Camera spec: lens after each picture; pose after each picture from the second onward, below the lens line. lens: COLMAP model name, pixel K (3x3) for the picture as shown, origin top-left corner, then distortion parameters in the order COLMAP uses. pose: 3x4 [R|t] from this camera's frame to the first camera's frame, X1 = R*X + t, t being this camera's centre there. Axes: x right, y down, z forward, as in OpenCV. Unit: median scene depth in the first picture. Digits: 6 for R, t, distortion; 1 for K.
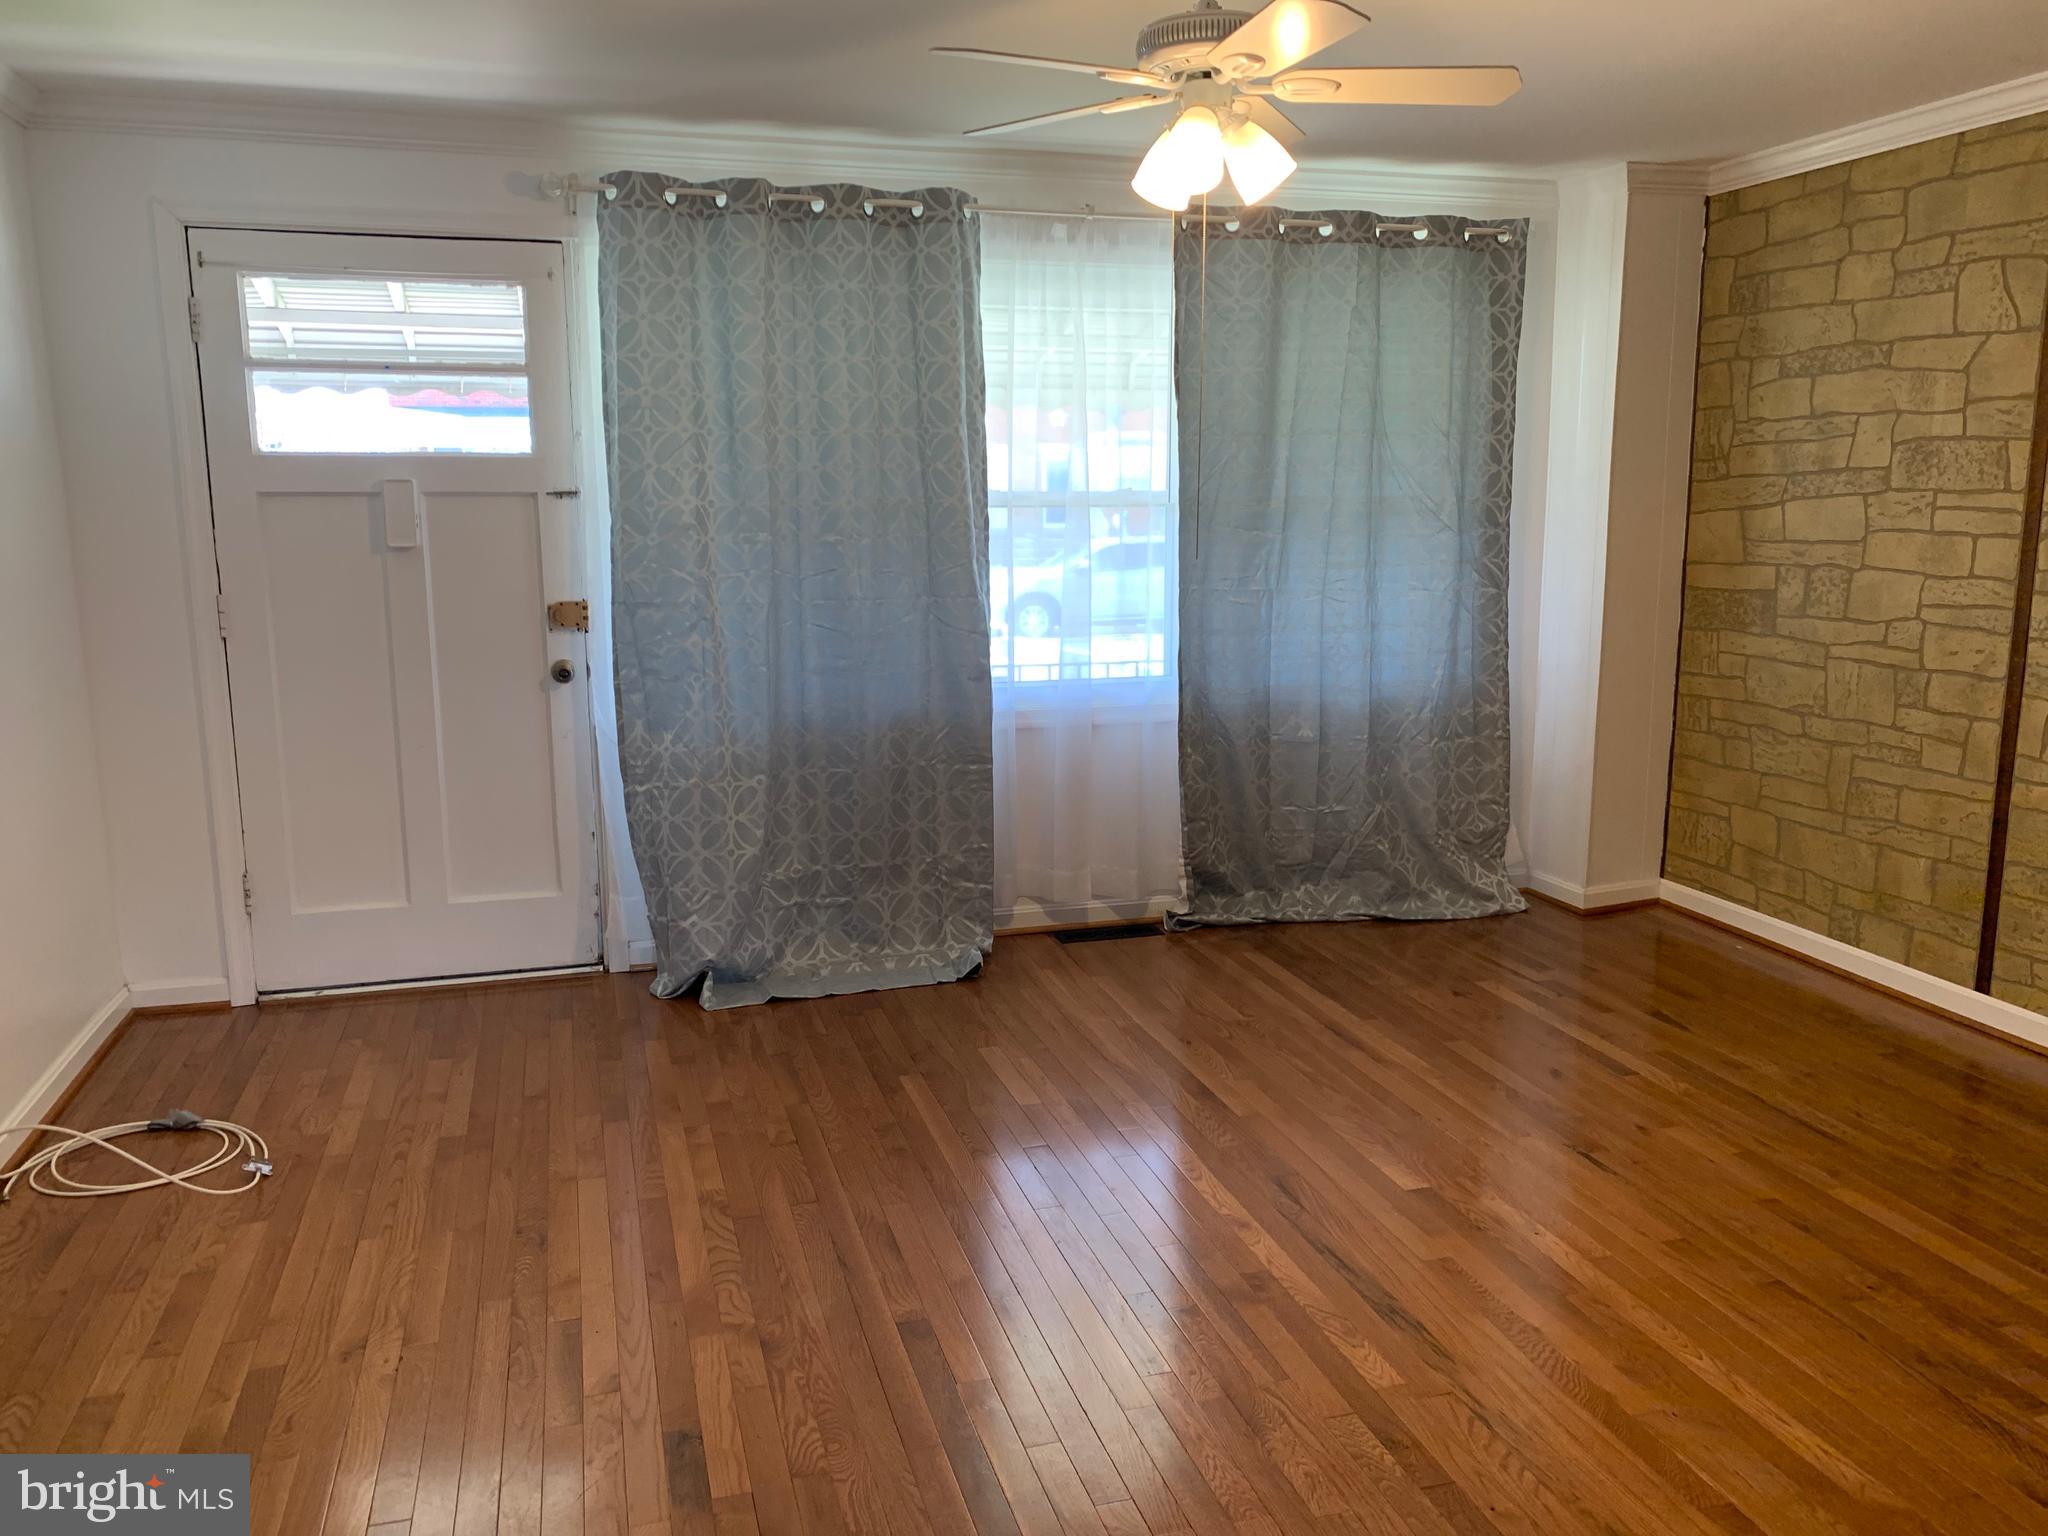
lens RADIAL K [[1540.4, 0, 1036.6], [0, 1540.4, 773.1], [0, 0, 1]] dist [0.000955, 0.001867]
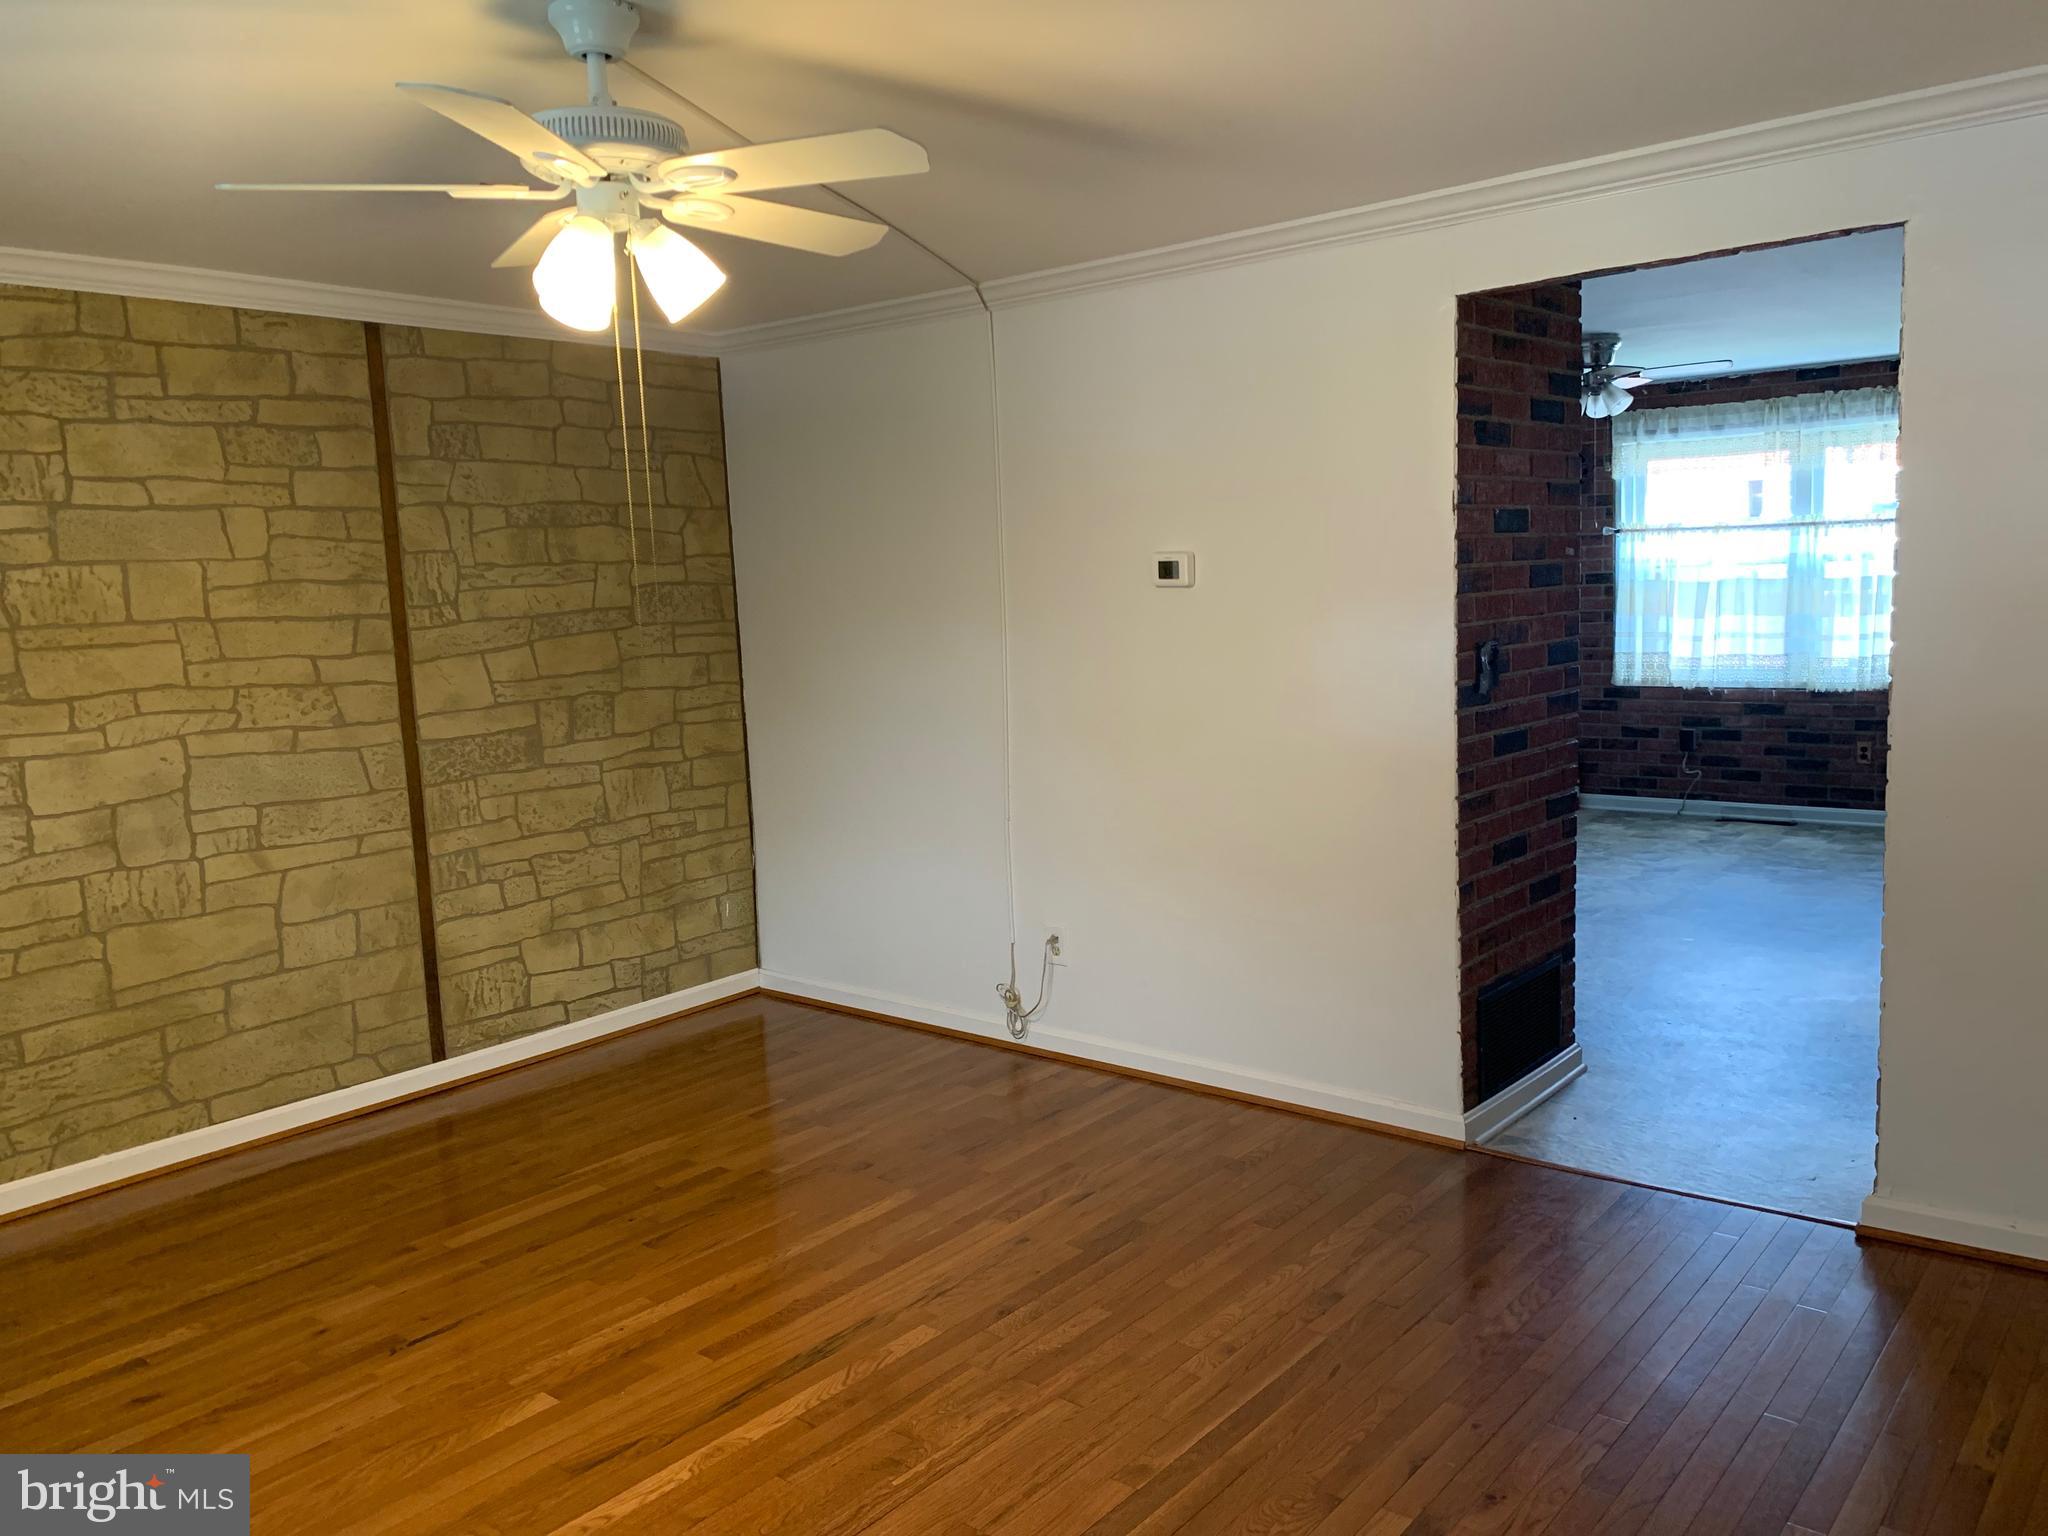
lens RADIAL K [[1540.4, 0, 1036.6], [0, 1540.4, 773.1], [0, 0, 1]] dist [0.000955, 0.001867]
pose [[-0.546856, -0.084231, 0.832979, -0.712422], [0.192949, 0.955465, 0.223289, -0.260668], [-0.814689, 0.282829, -0.506250, 1.233763]]
